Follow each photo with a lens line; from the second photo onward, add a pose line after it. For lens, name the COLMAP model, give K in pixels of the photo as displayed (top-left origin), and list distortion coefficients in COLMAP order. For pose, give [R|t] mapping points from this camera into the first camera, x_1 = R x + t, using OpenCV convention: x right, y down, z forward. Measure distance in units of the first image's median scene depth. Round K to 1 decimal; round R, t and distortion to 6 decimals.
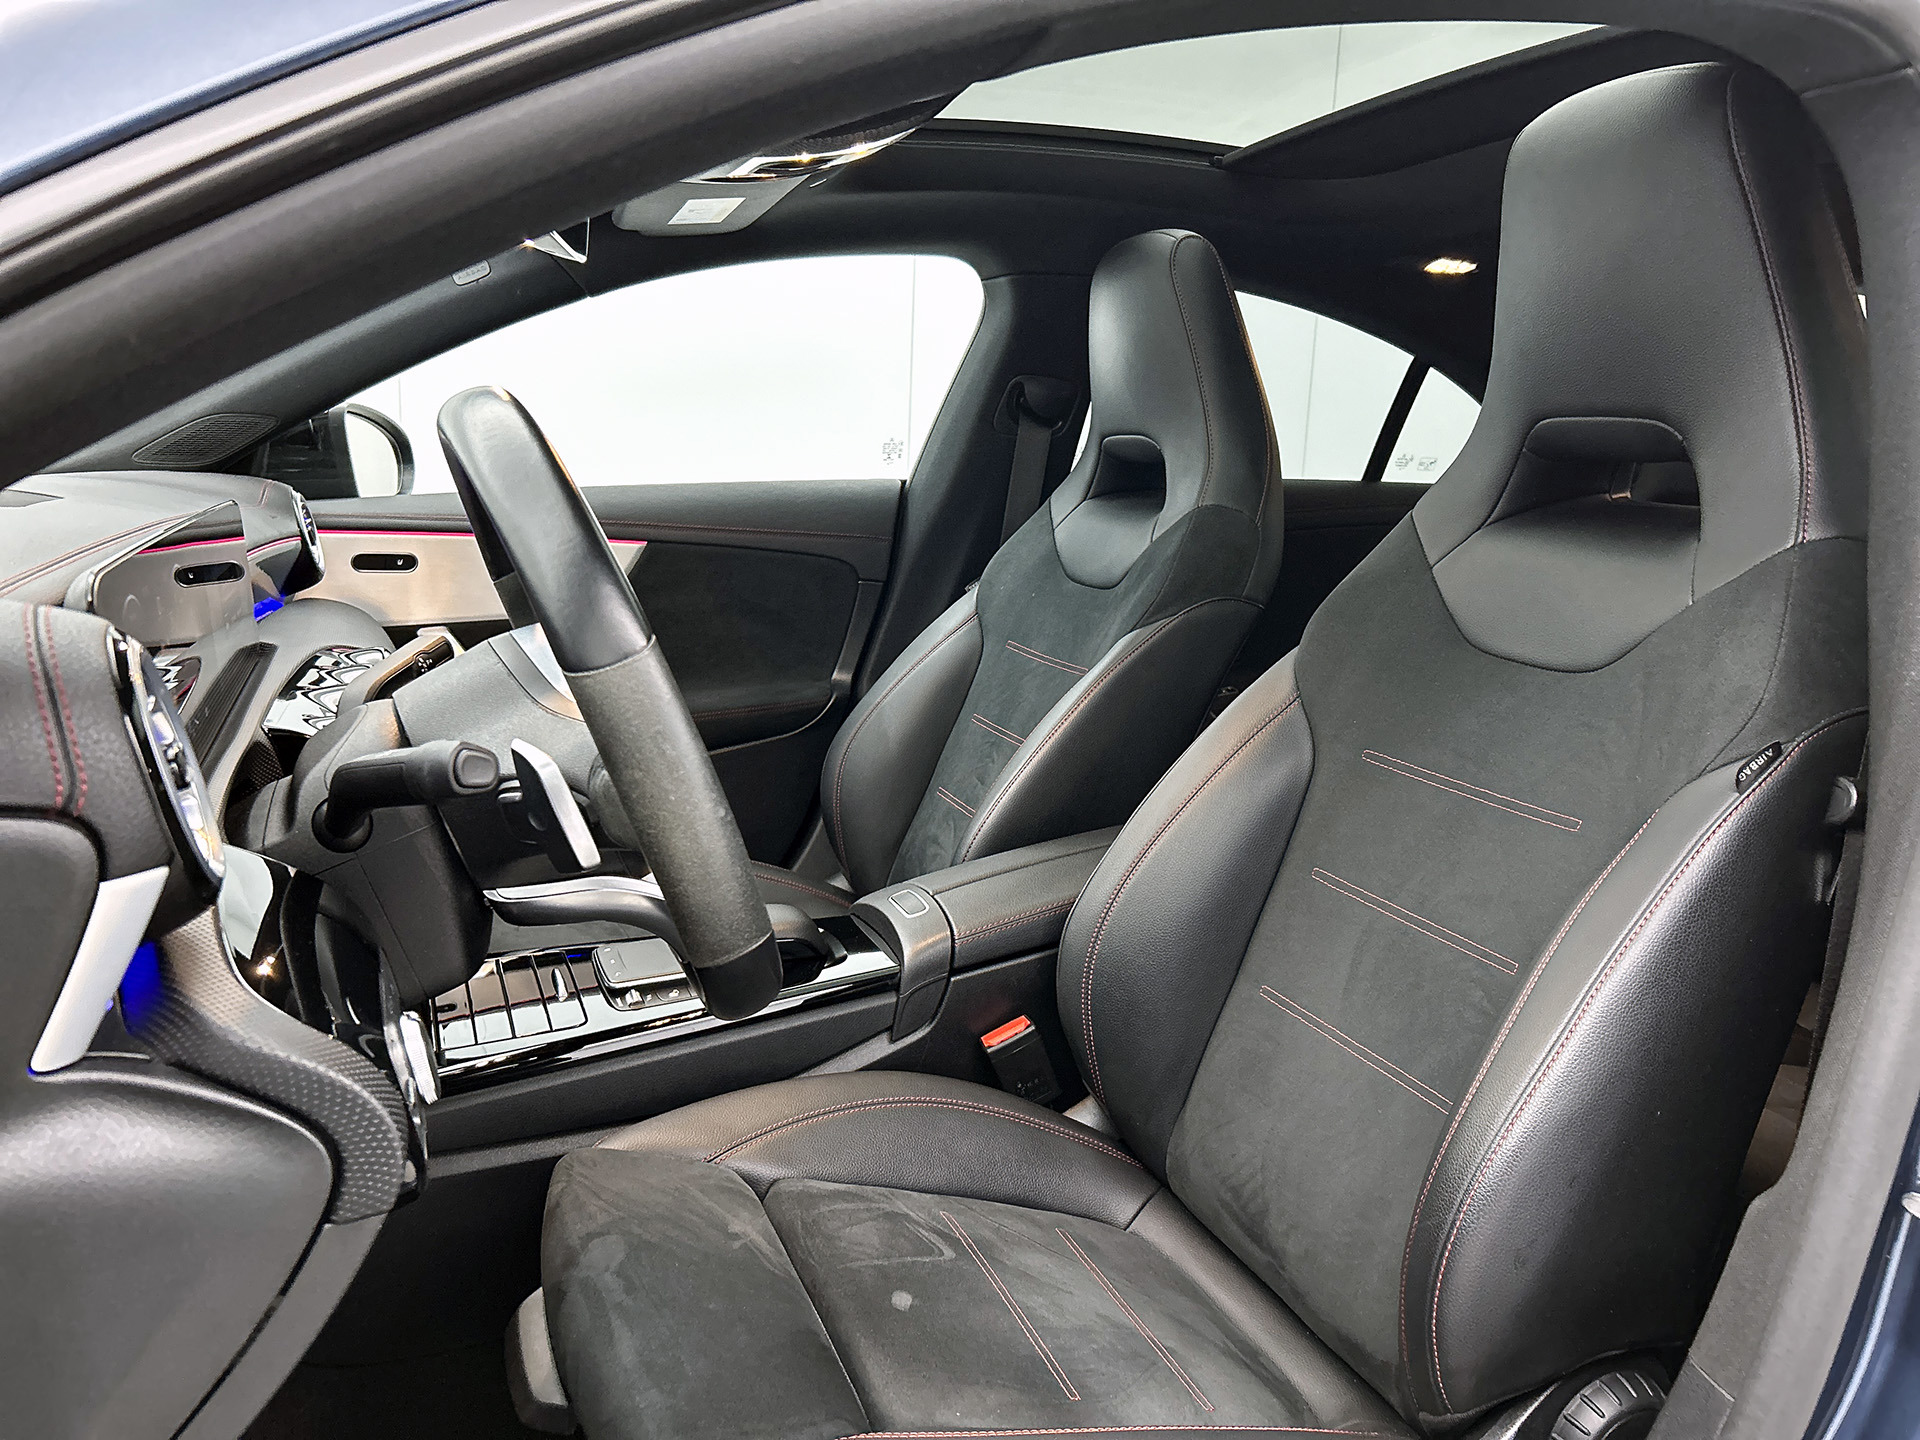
lens RADIAL K [[1463.5, 0, 960.0], [0, 1463.5, 735.2], [0, 0, 1]] dist [0.046738, -0.059396]
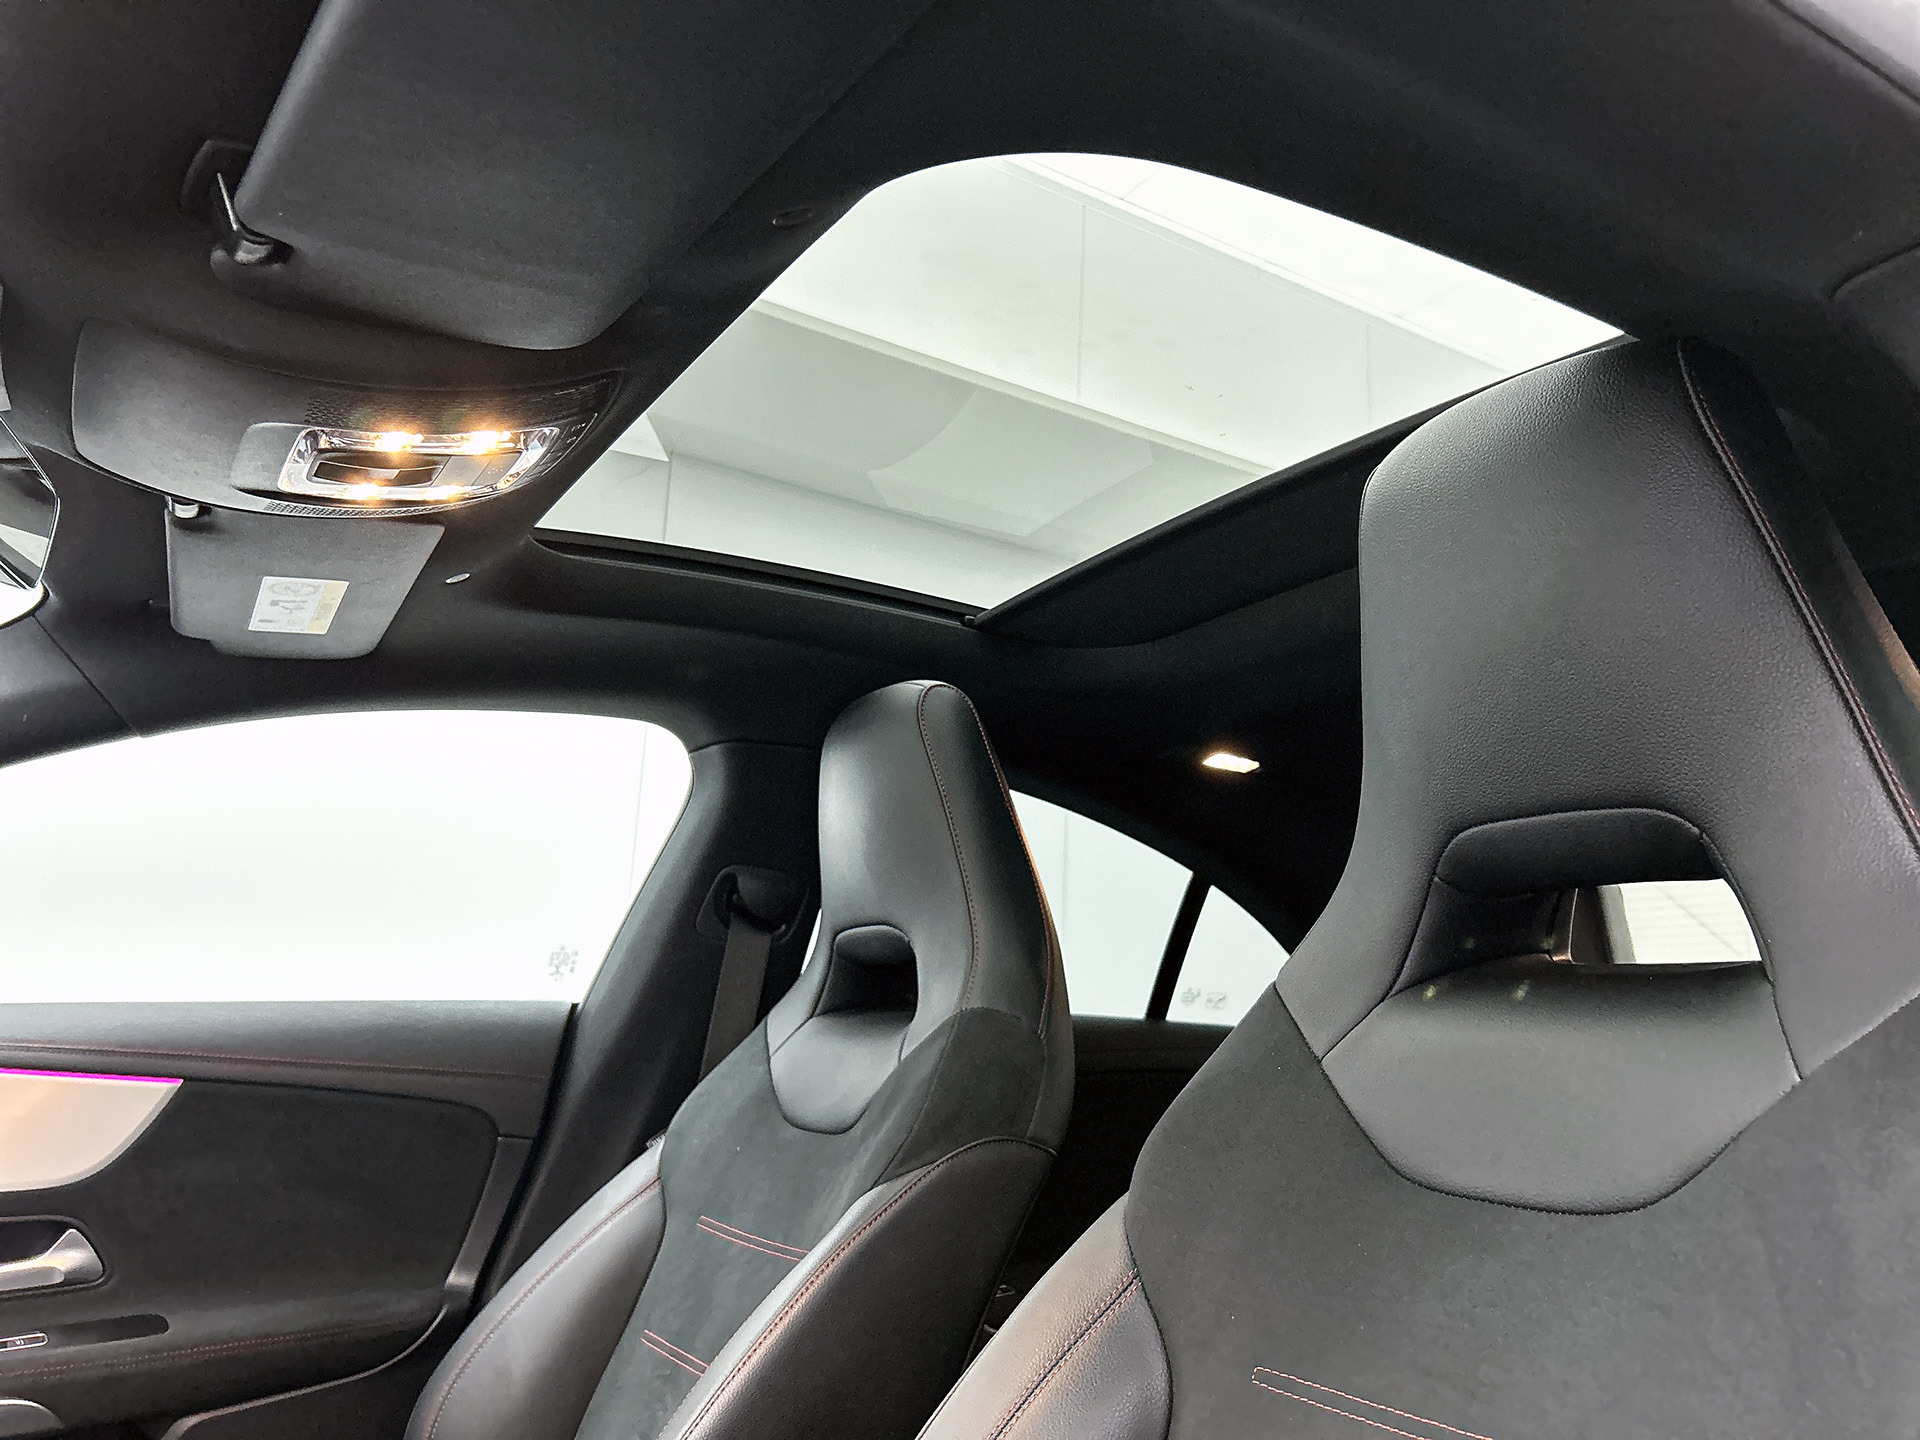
lens RADIAL K [[1463.5, 0, 974.8], [0, 1463.5, 717.1], [0, 0, 1]] dist [0.046738, -0.059396]
pose [[0.984352, 0.040667, 0.171455, 0.033661], [0.031395, 0.916964, -0.397734, 0.001484], [-0.173392, 0.396893, 0.901338, 0.252362]]
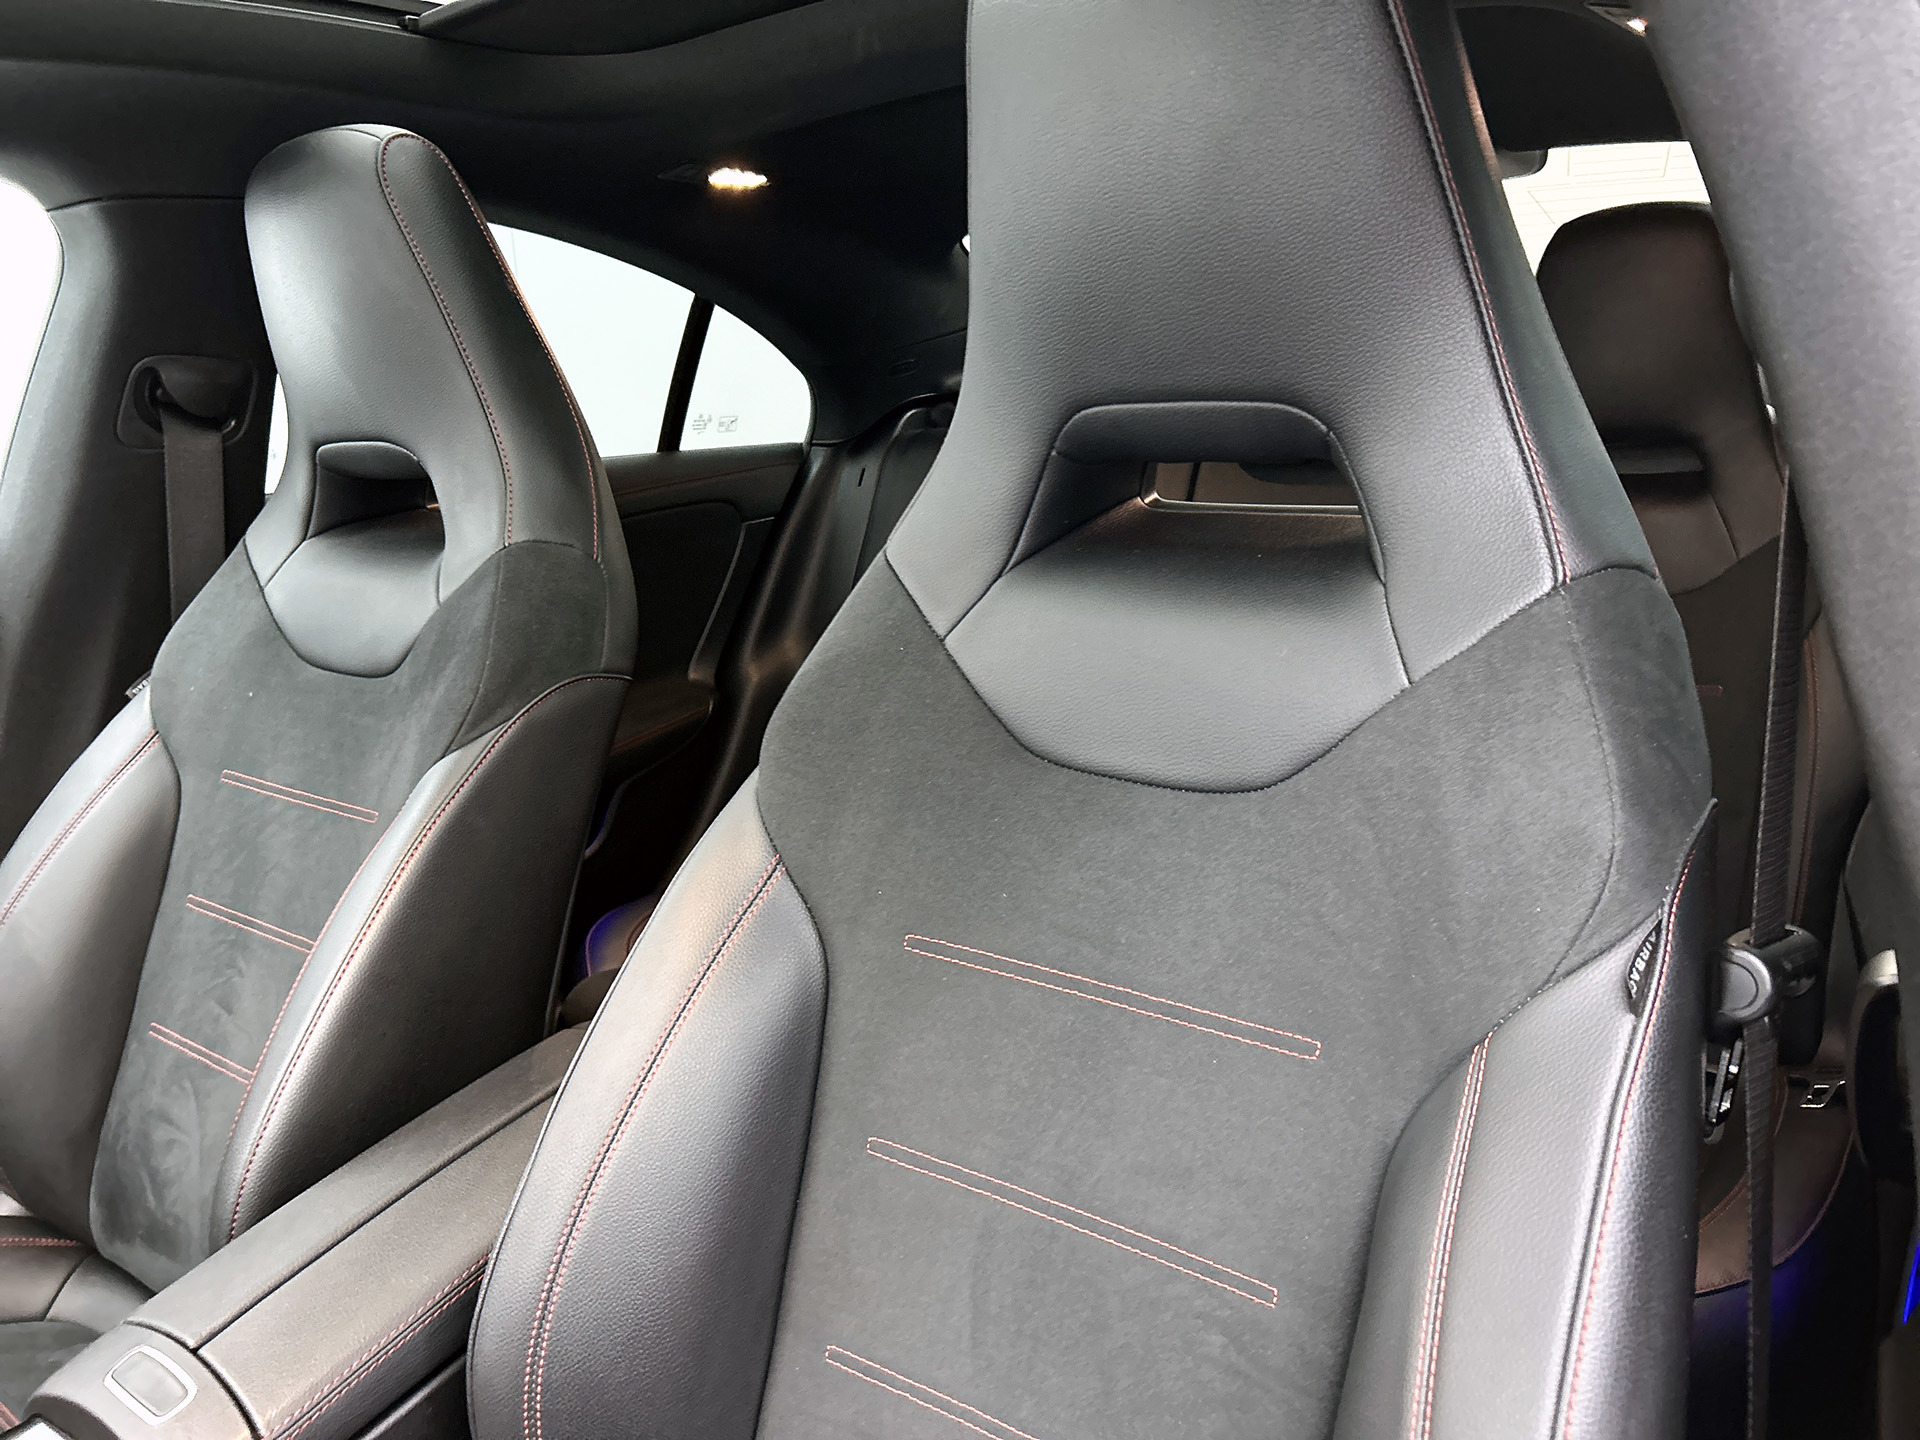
lens RADIAL K [[1463.5, 0, 989.4], [0, 1463.5, 728.0], [0, 0, 1]] dist [0.046738, -0.059396]
pose [[0.851224, -0.194660, 0.487366, 0.008037], [0.173379, 0.980831, 0.088935, -0.087311], [-0.495336, 0.008796, 0.868657, 0.284945]]
